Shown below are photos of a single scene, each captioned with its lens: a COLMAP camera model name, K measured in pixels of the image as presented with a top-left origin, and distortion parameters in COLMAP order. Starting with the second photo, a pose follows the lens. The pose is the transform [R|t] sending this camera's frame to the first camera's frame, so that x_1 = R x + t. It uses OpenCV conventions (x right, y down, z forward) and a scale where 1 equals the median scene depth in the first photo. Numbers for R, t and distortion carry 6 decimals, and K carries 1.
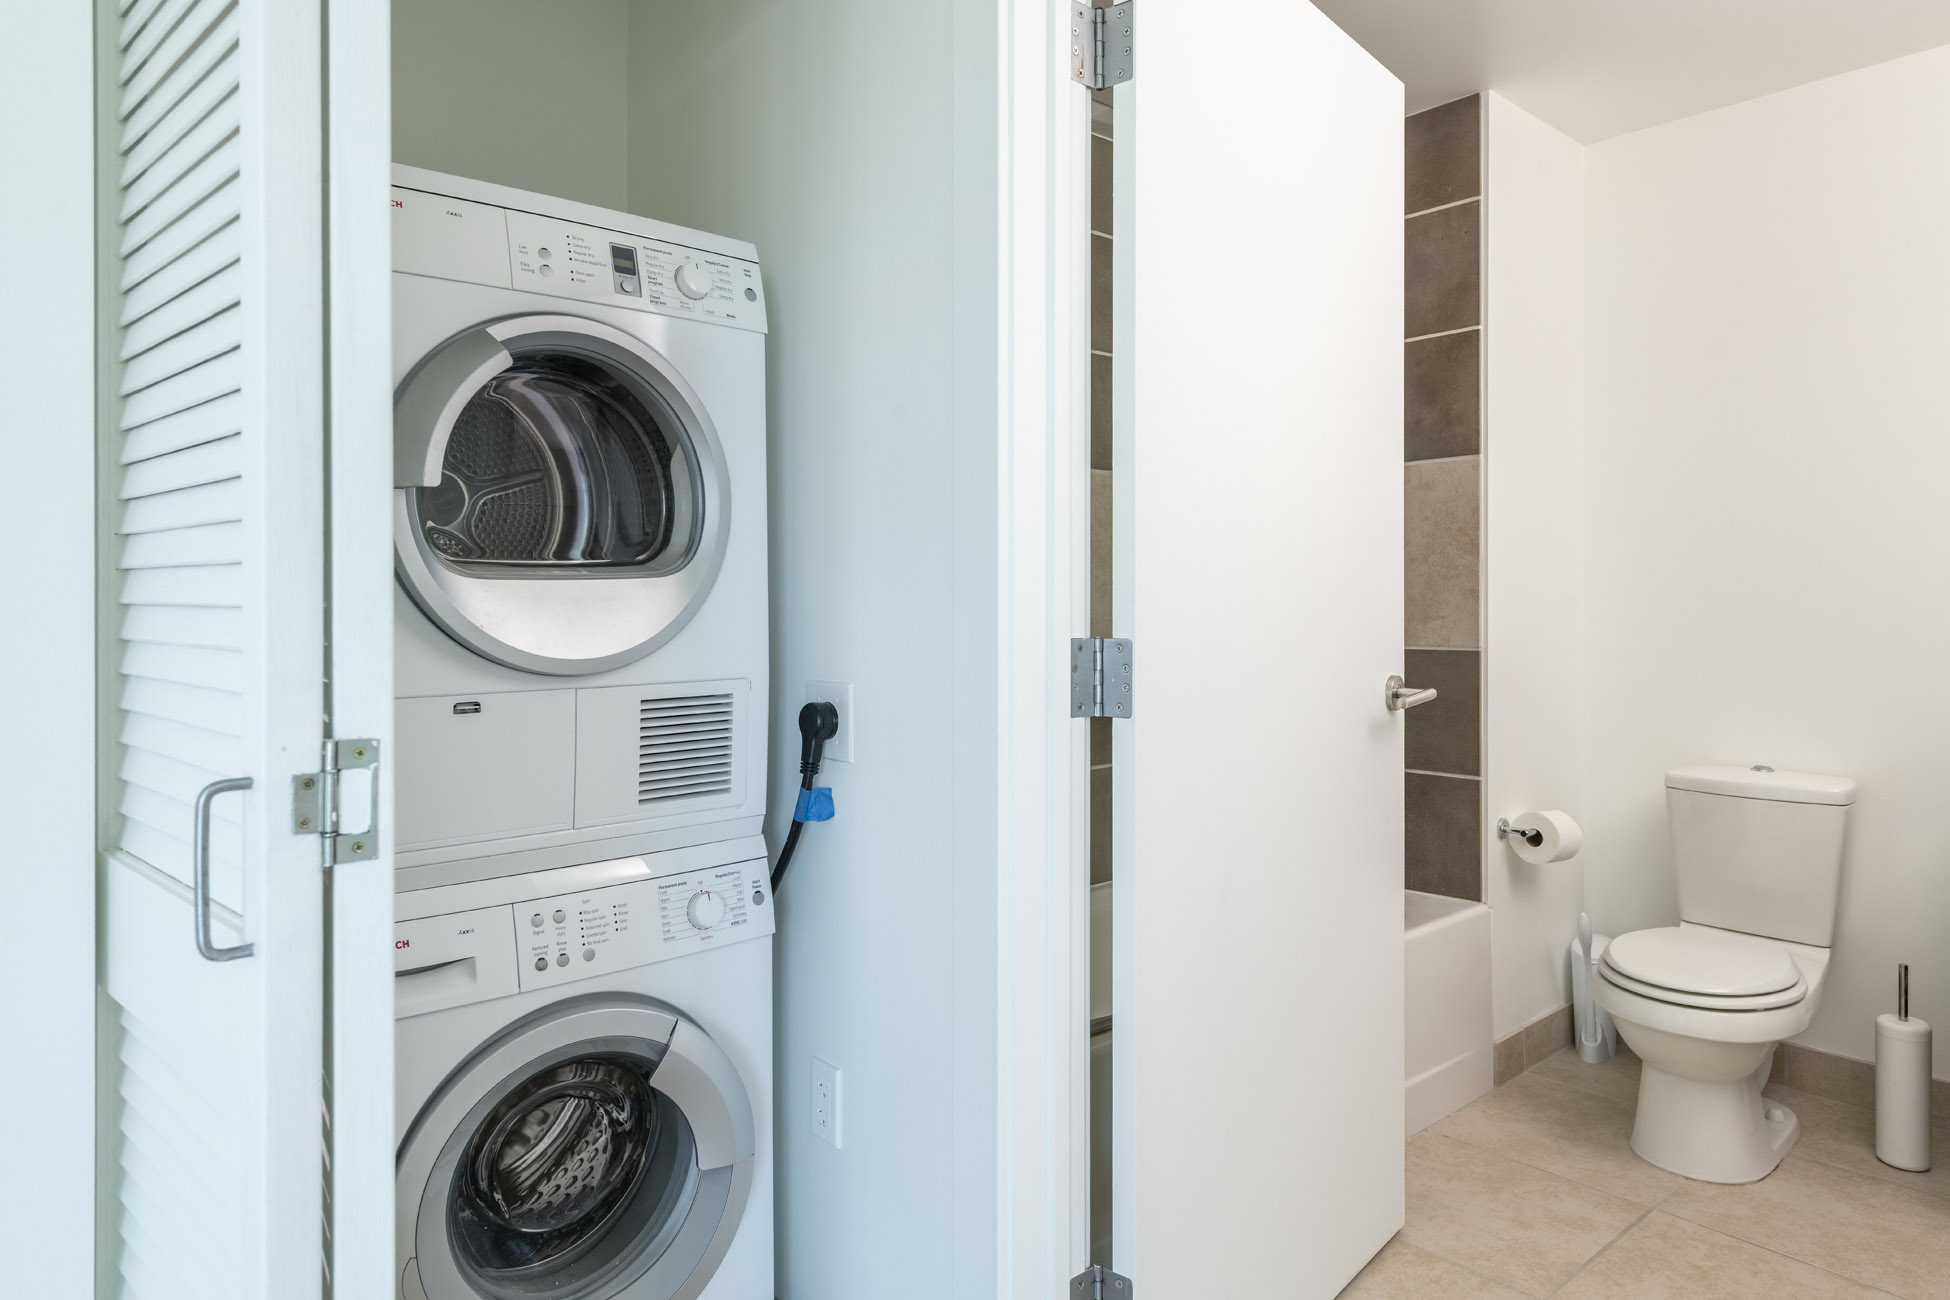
lens RADIAL K [[1201.6, 0, 975.3], [0, 1201.6, 652.0], [0, 0, 1]] dist [0.006242, 0.000972]
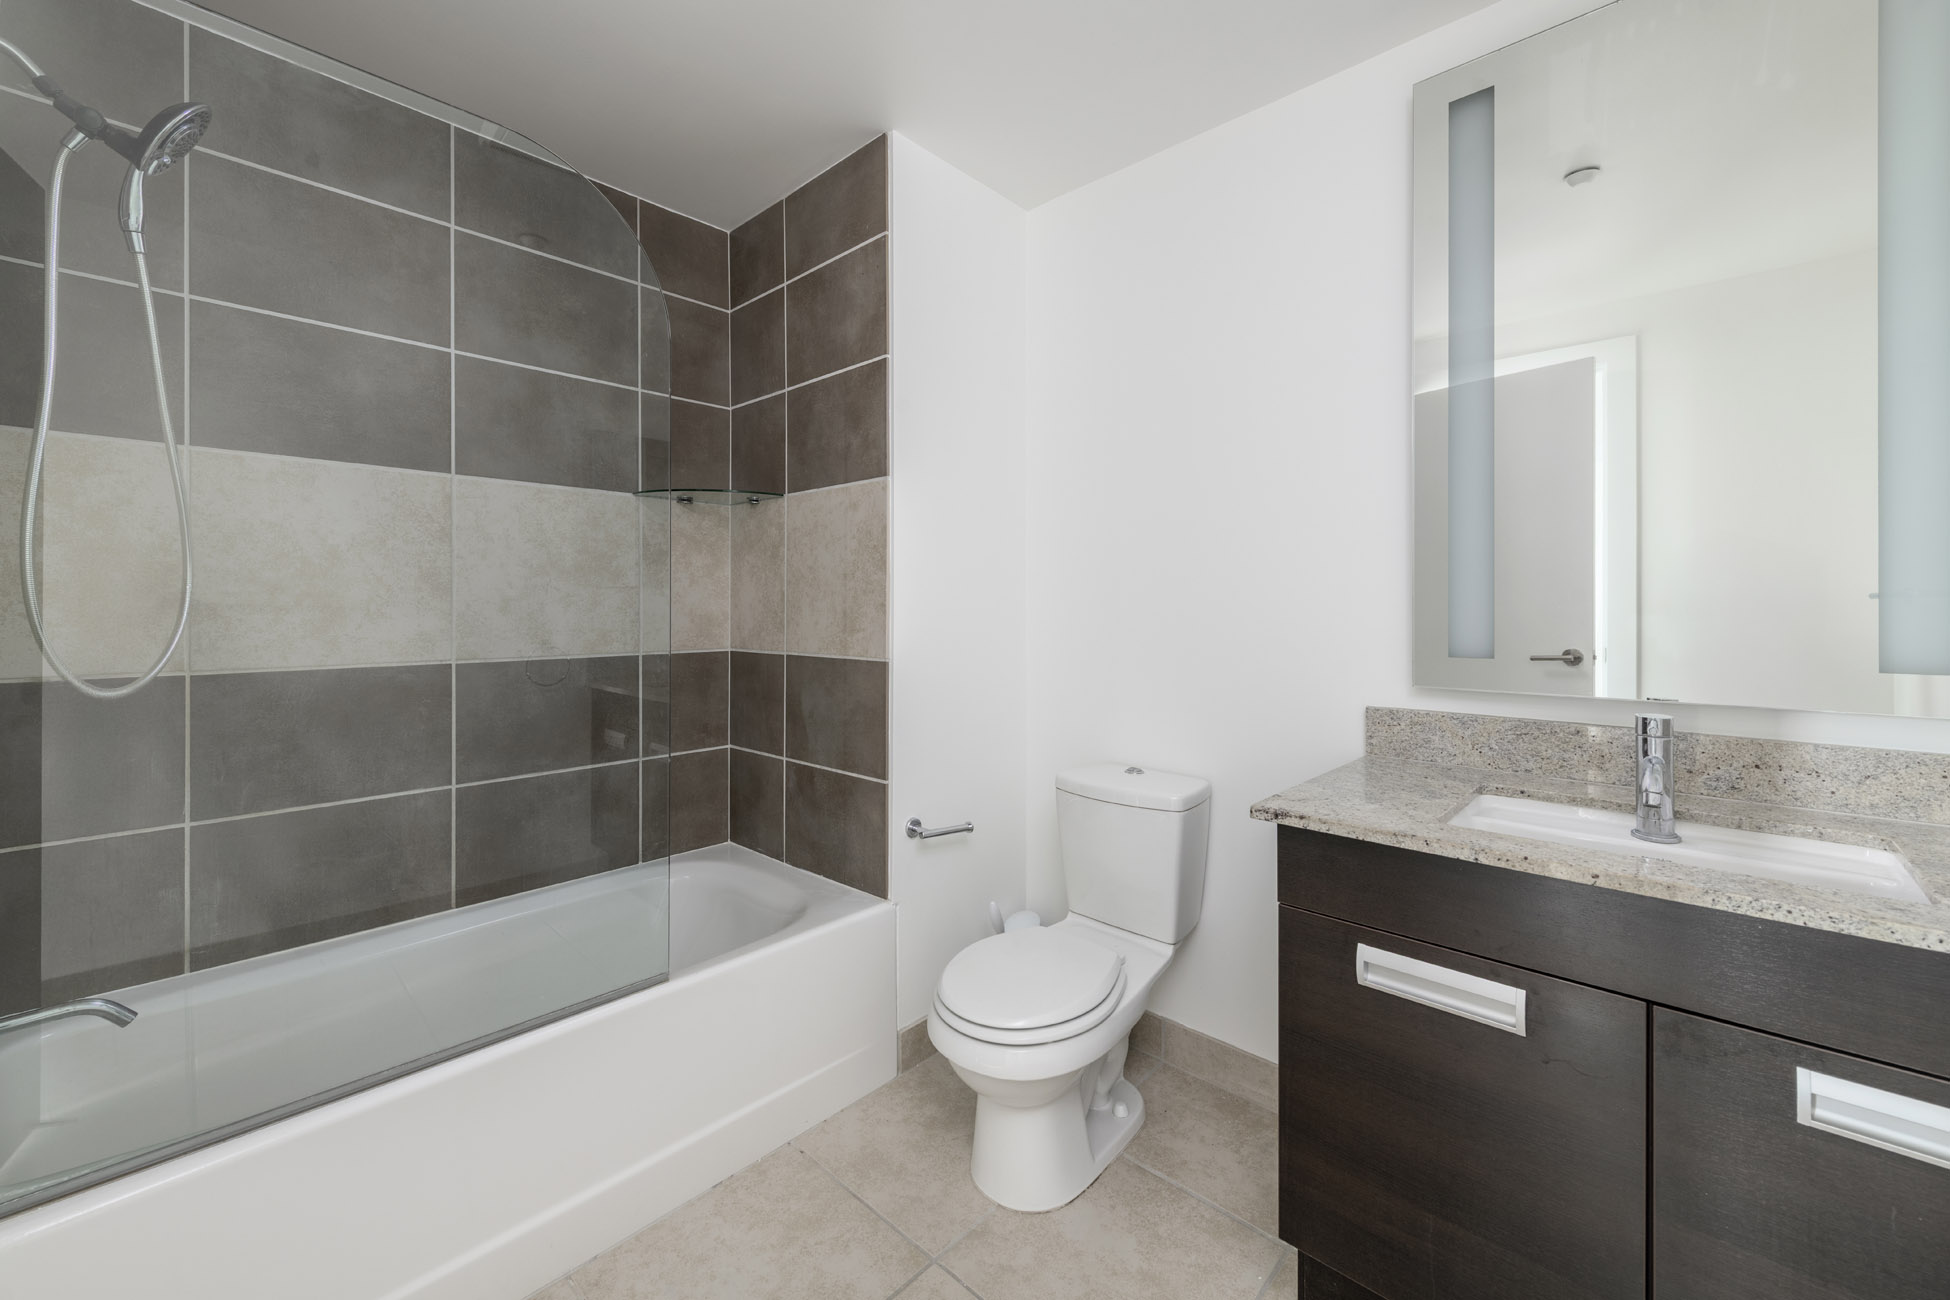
lens RADIAL K [[781.5, 0, 976.6], [0, 781.5, 636.7], [0, 0, 1]] dist [0.009459, -0.000214]
pose [[0.994172, 0.000544, 0.107804, 0.423801], [-0.000499, 1.000000, -0.000443, -0.022665], [-0.107804, 0.000386, 0.994172, 0.307370]]
